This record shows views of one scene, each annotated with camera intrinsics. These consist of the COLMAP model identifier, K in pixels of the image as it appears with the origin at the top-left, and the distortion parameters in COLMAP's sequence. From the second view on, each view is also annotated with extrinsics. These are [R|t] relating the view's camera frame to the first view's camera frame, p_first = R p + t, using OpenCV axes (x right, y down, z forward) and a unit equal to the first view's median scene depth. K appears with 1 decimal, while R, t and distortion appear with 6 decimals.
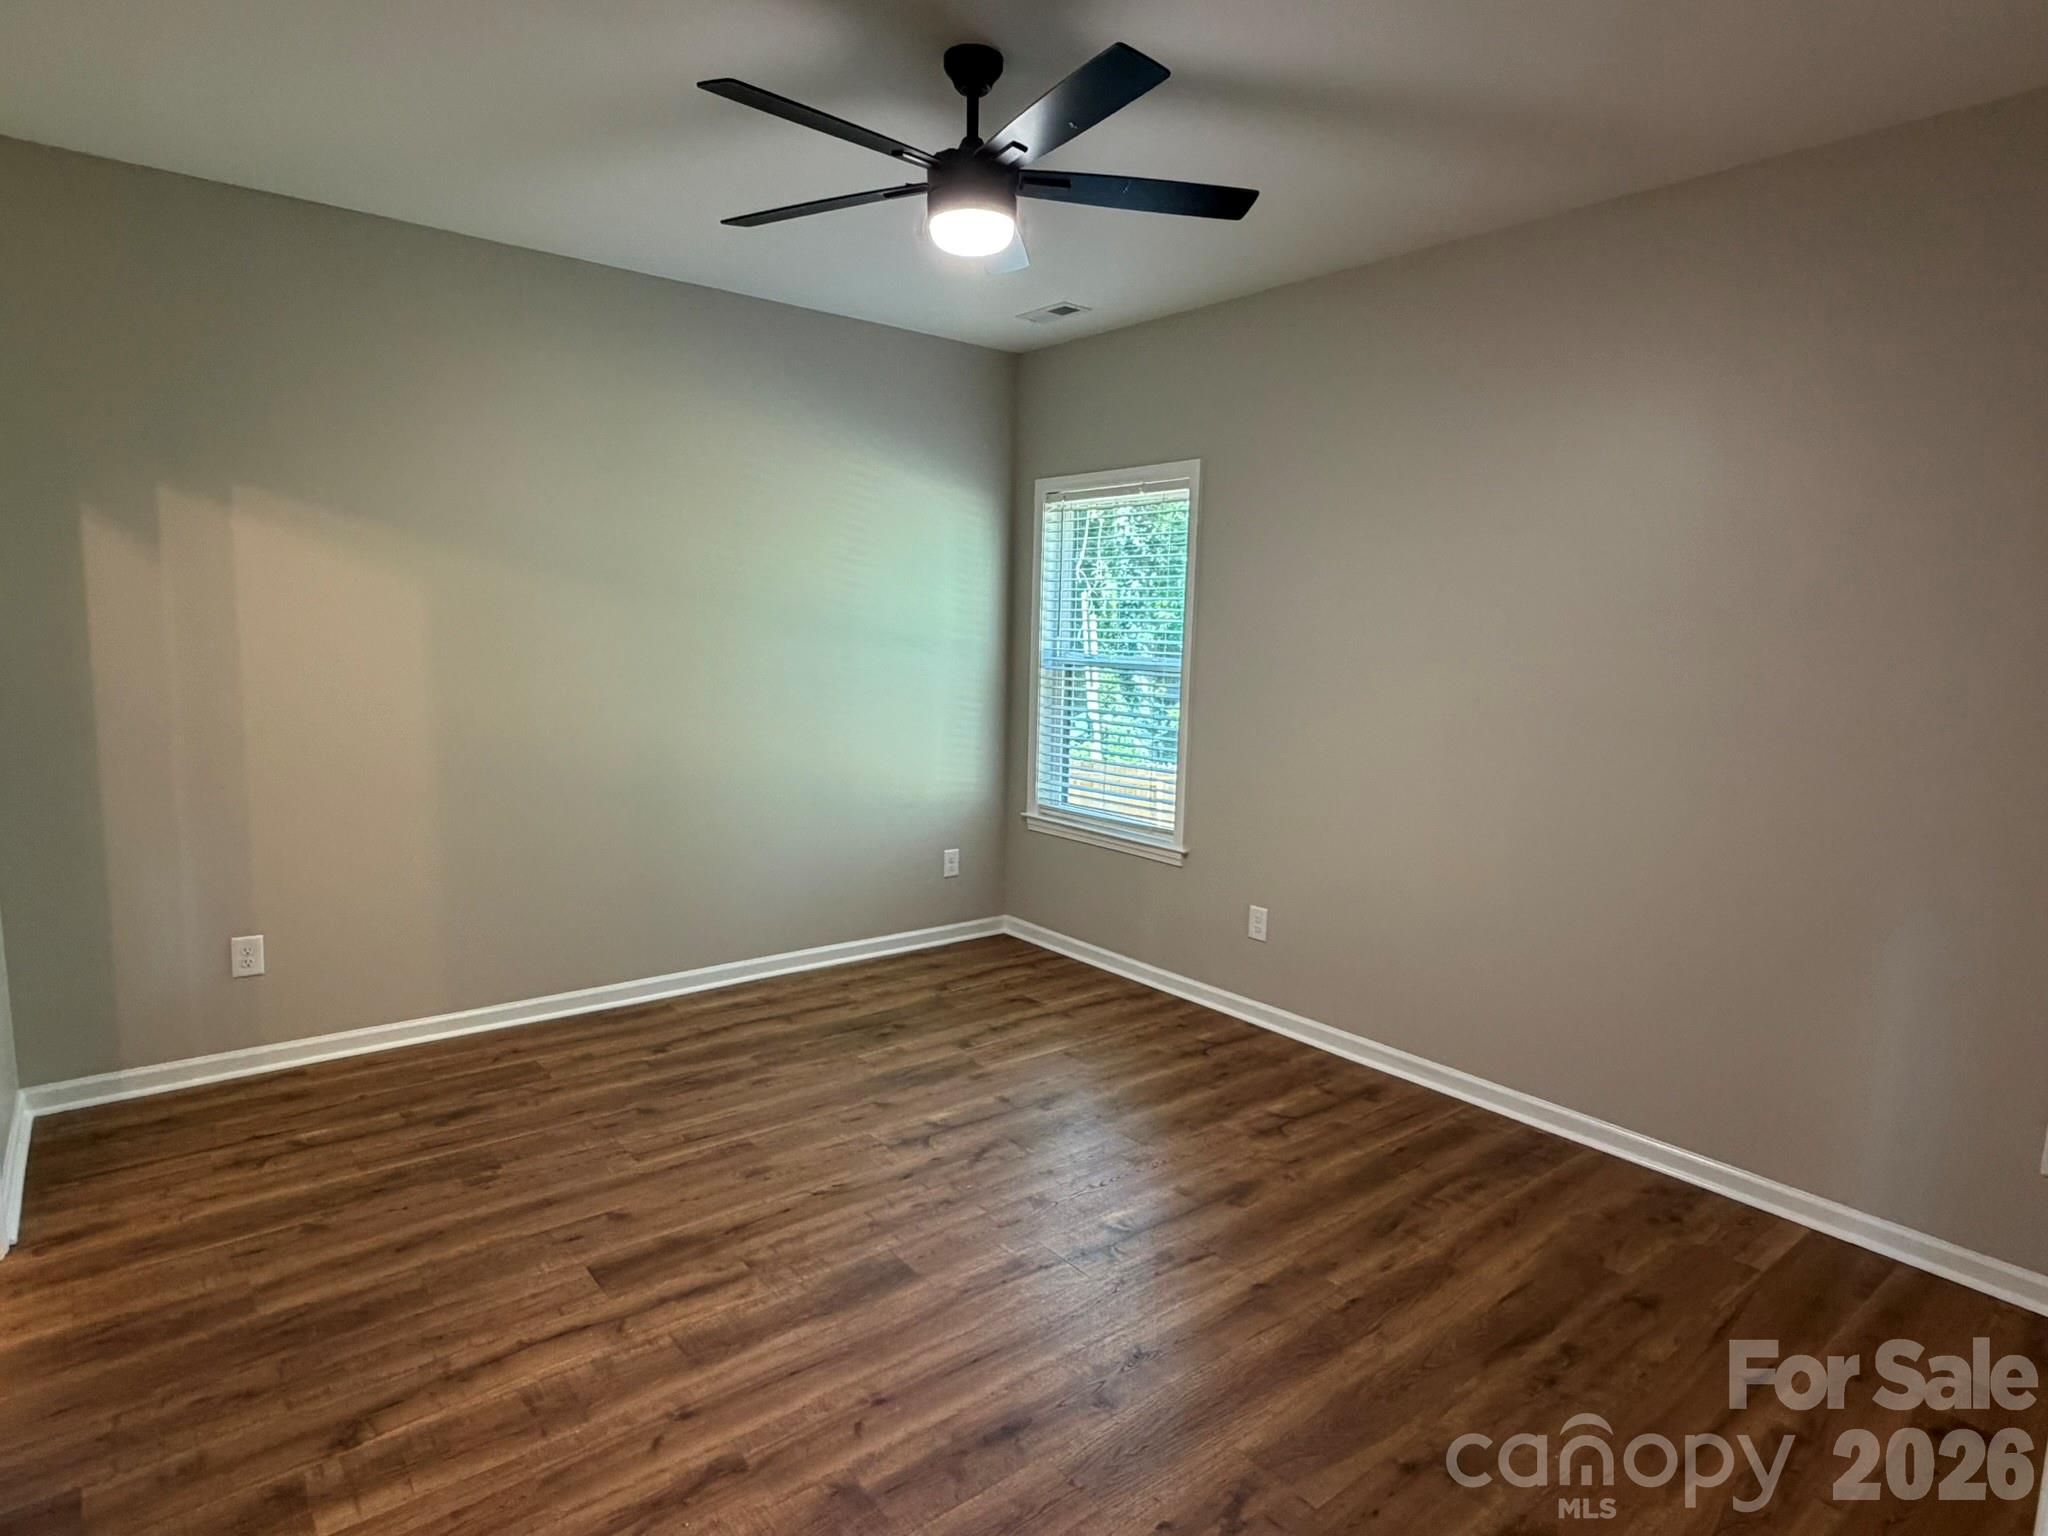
lens RADIAL K [[1144.1, 0, 1024.0], [0, 1144.1, 768.0], [0, 0, 1]] dist [-0.000493, 0.000965]
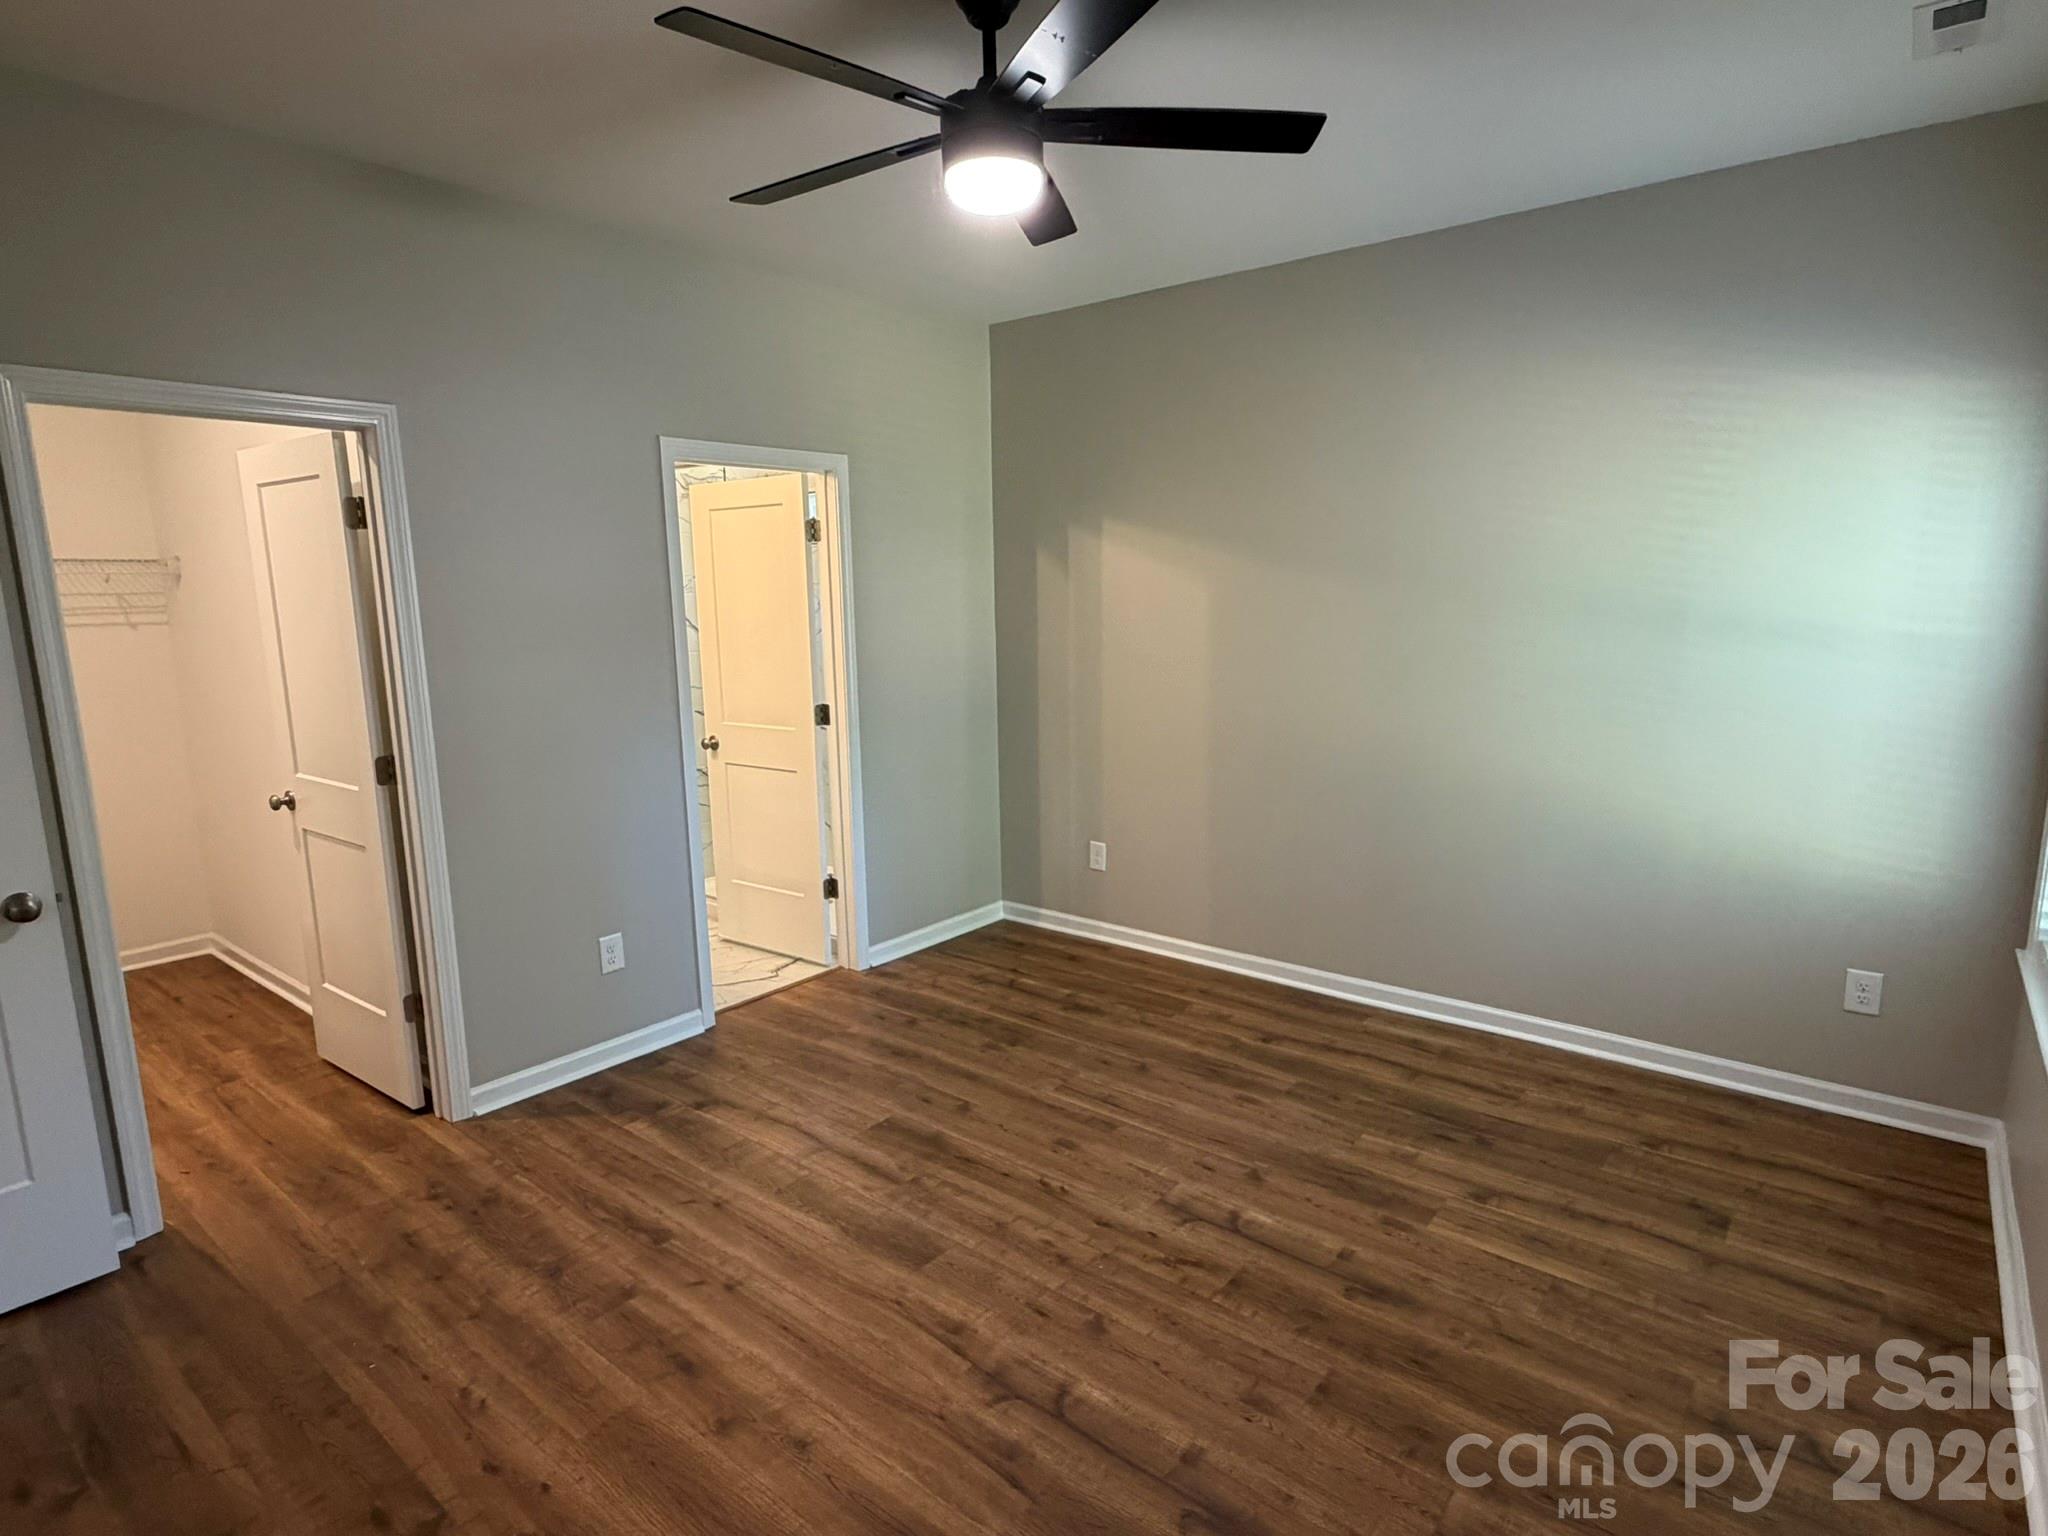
lens RADIAL K [[1081.9, 0, 1027.5], [0, 1081.9, 770.5], [0, 0, 1]] dist [-0.001951, 0.000574]
pose [[0.209428, 0.135709, -0.968361, 0.659657], [-0.101542, 0.987986, 0.116499, -0.098109], [0.972538, 0.073931, 0.220692, 0.695920]]
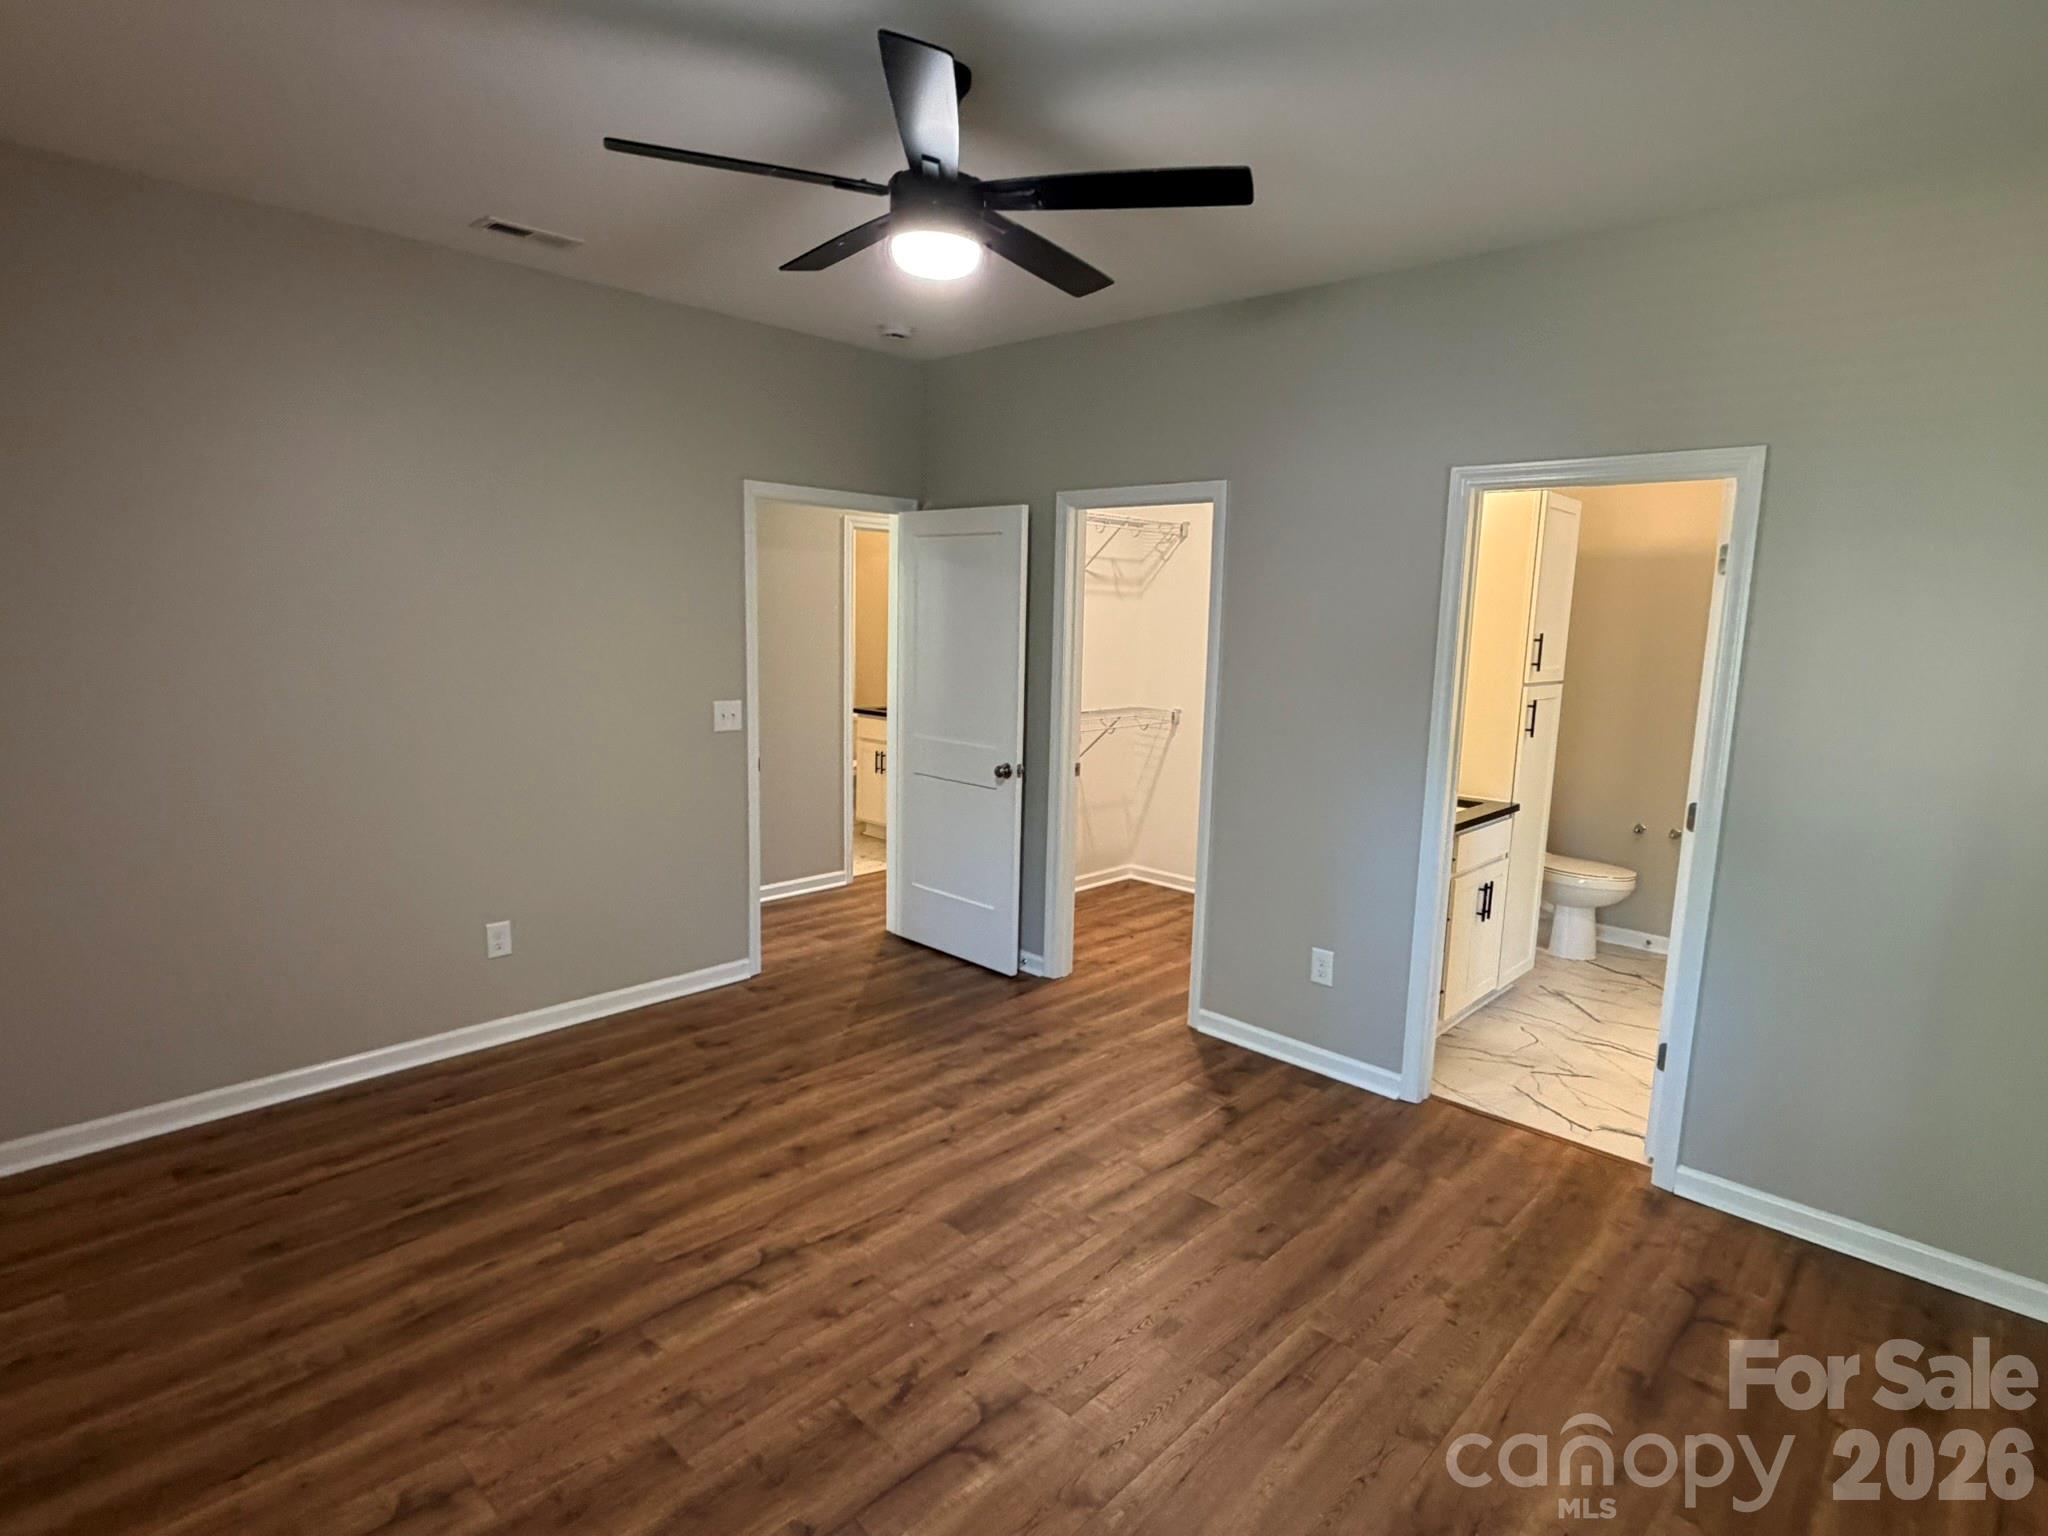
lens RADIAL K [[1081.9, 0, 1027.5], [0, 1081.9, 770.5], [0, 0, 1]] dist [-0.001951, 0.000574]
pose [[-0.988481, -0.033511, -0.147590, -0.000698], [-0.072619, 0.960606, 0.268258, -0.239897], [0.132786, 0.275886, -0.951974, 1.579616]]
